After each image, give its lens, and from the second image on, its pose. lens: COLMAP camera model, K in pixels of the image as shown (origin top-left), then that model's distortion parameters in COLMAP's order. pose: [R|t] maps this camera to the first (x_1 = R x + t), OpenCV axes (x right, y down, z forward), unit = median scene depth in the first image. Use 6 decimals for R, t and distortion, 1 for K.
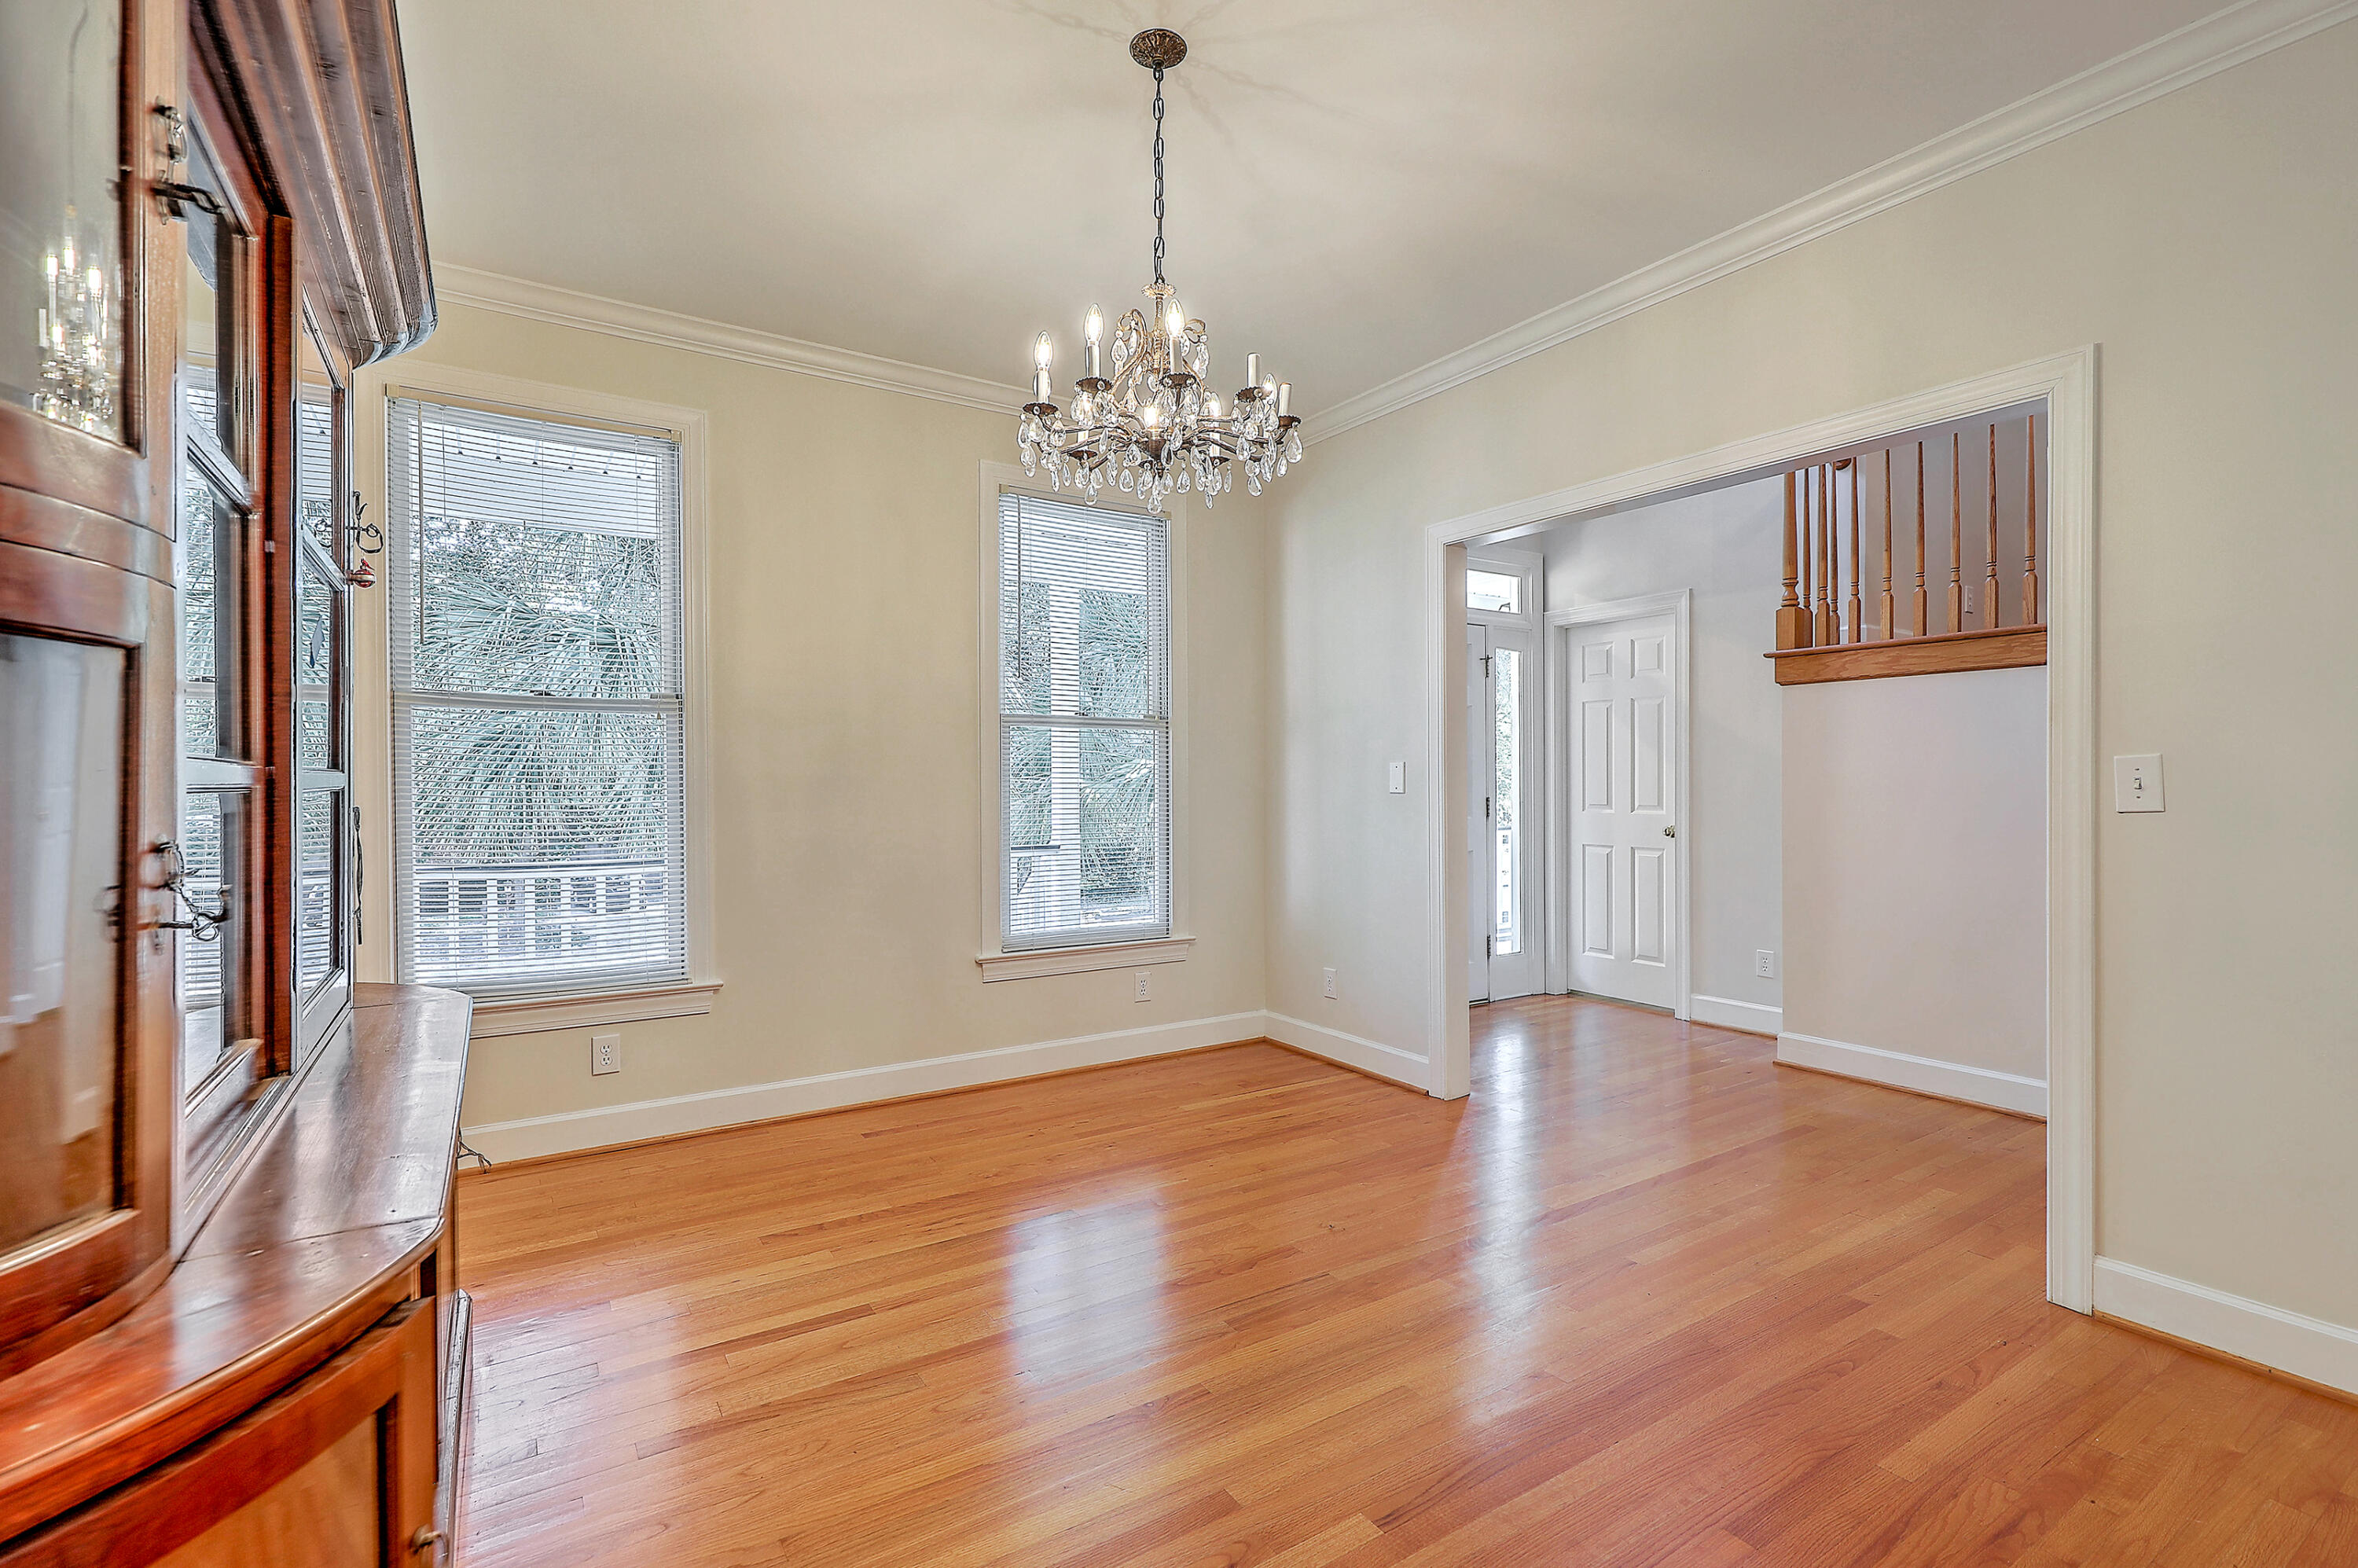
lens RADIAL K [[1073.2, 0, 1200.8], [0, 1073.2, 781.0], [0, 0, 1]] dist [-0.001708, -0.000052]
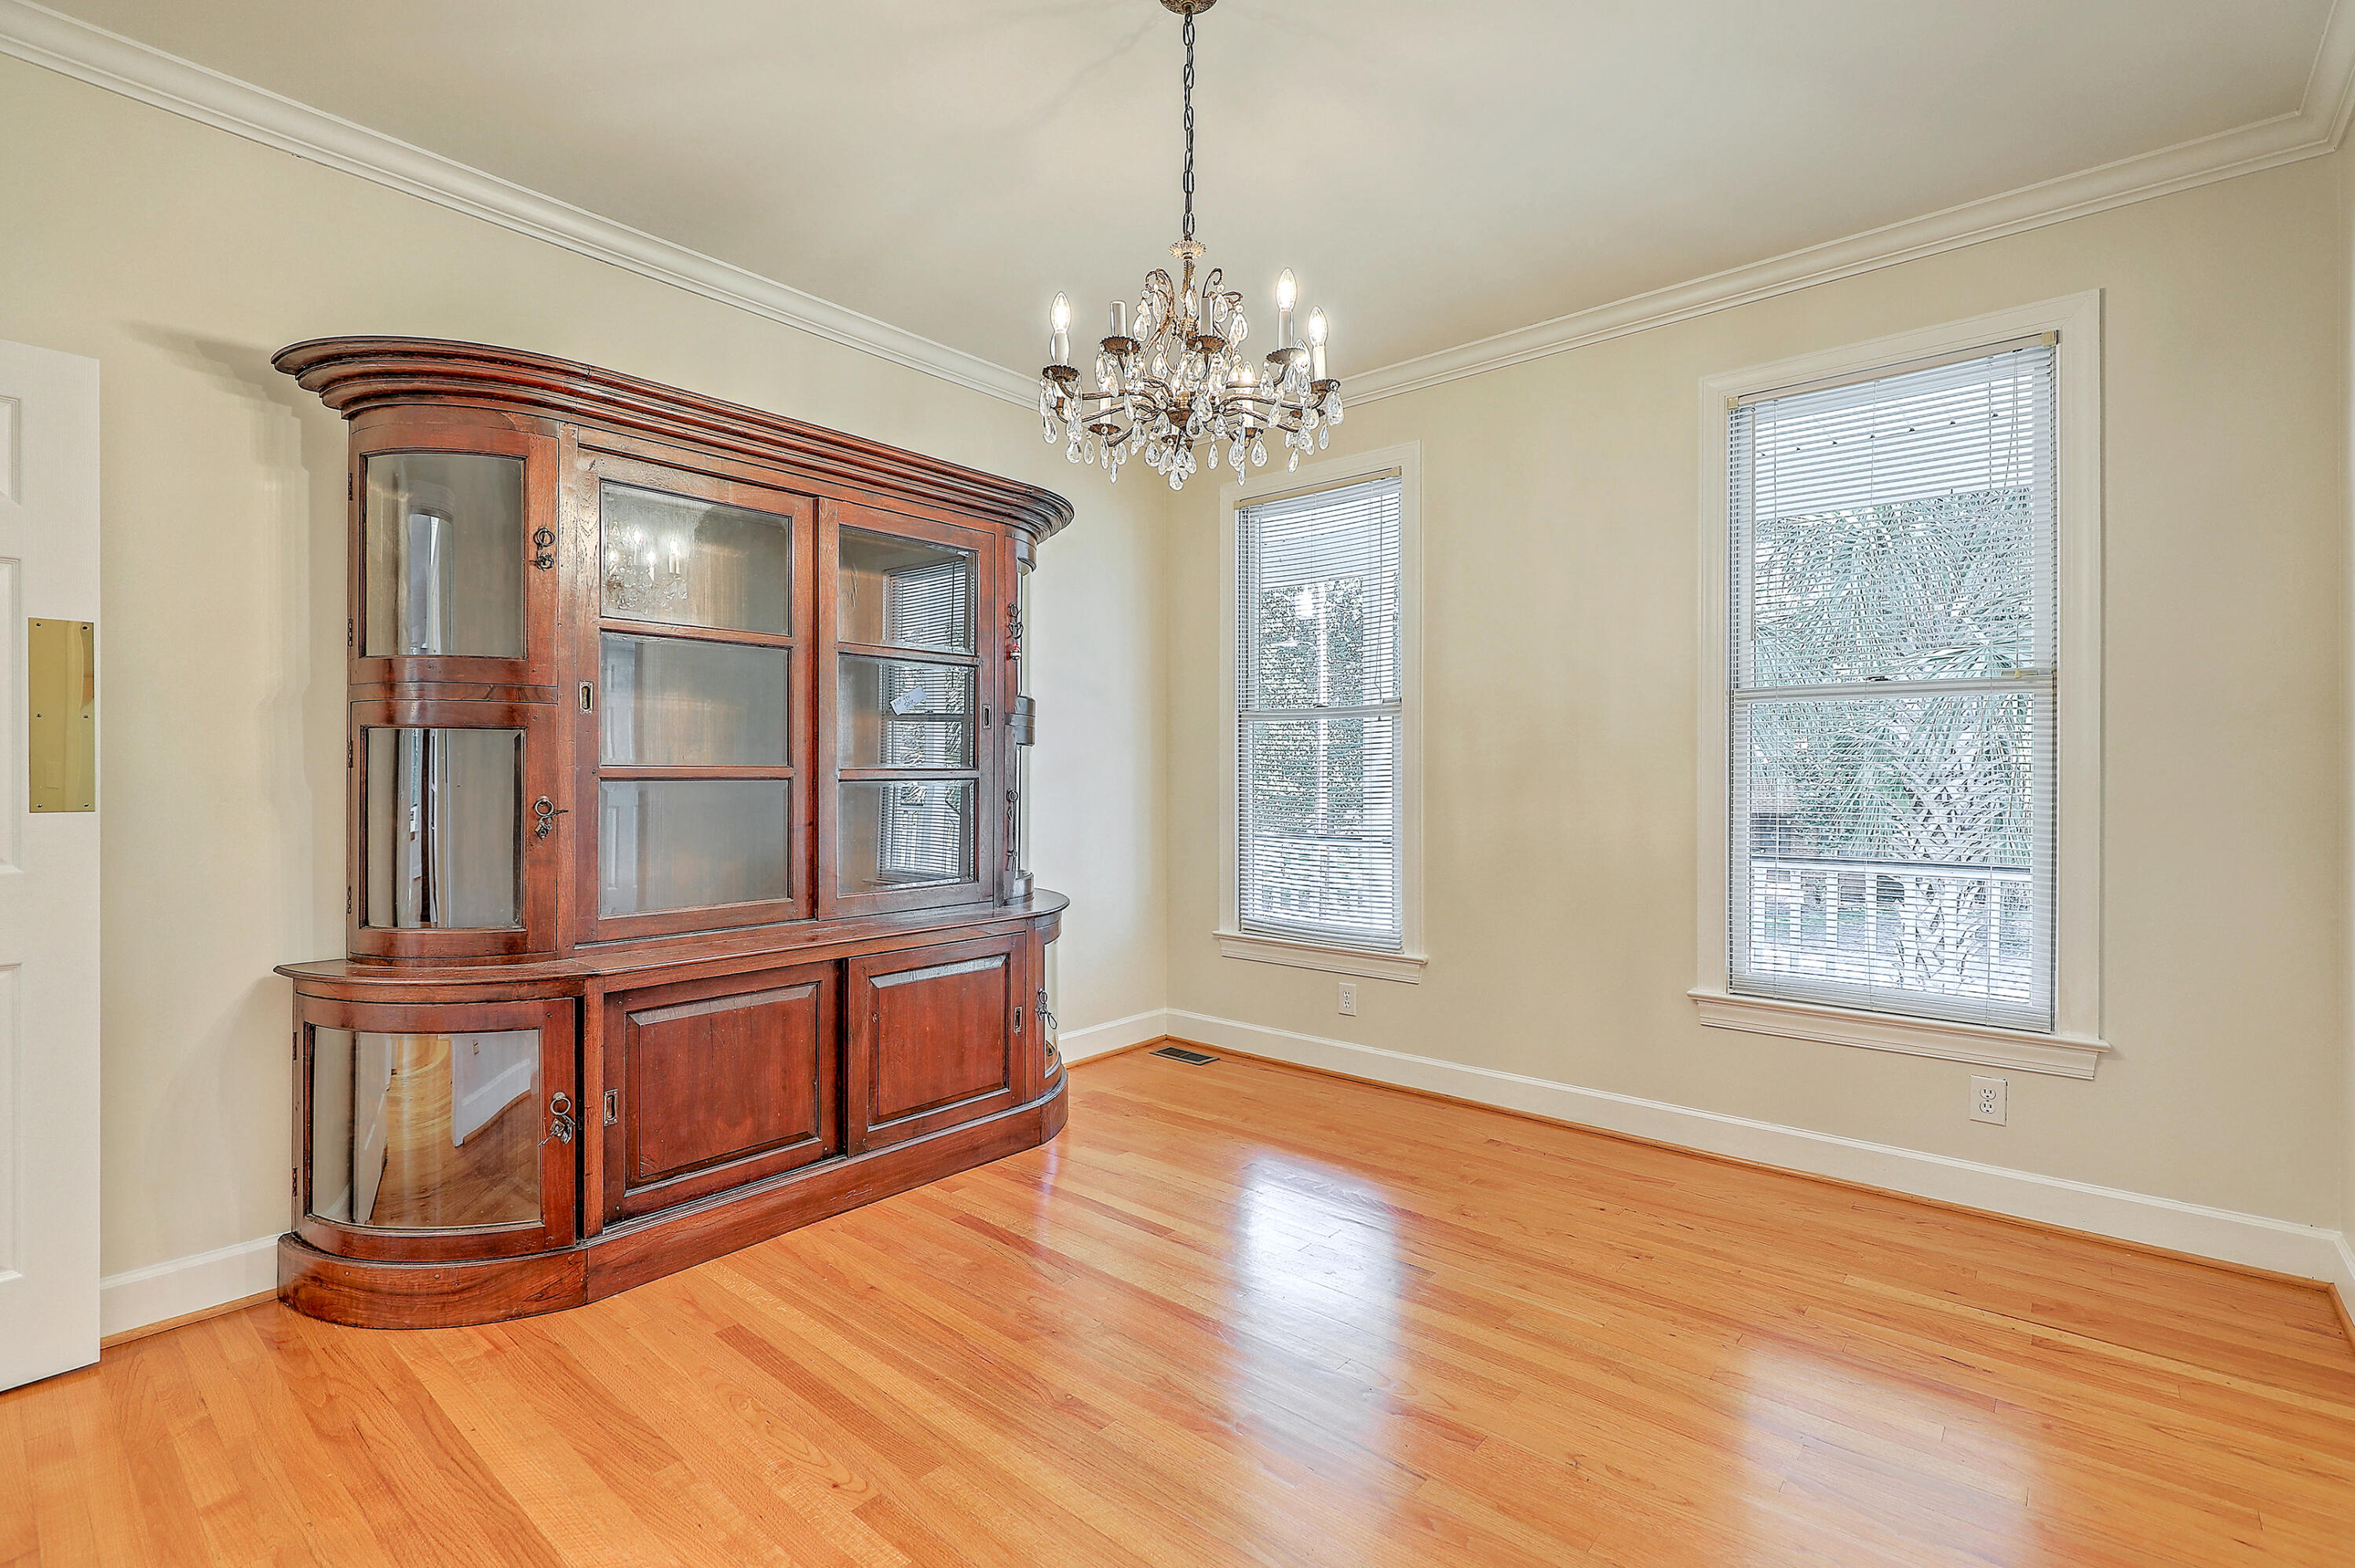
lens RADIAL K [[1075.1, 0, 1180.3], [0, 1075.1, 771.7], [0, 0, 1]] dist [0.002343, 0.000561]
pose [[0.273782, 0.000496, -0.961792, 0.480383], [-0.002415, 0.999997, -0.000171, -0.001770], [0.961789, 0.002370, 0.273783, 0.411748]]
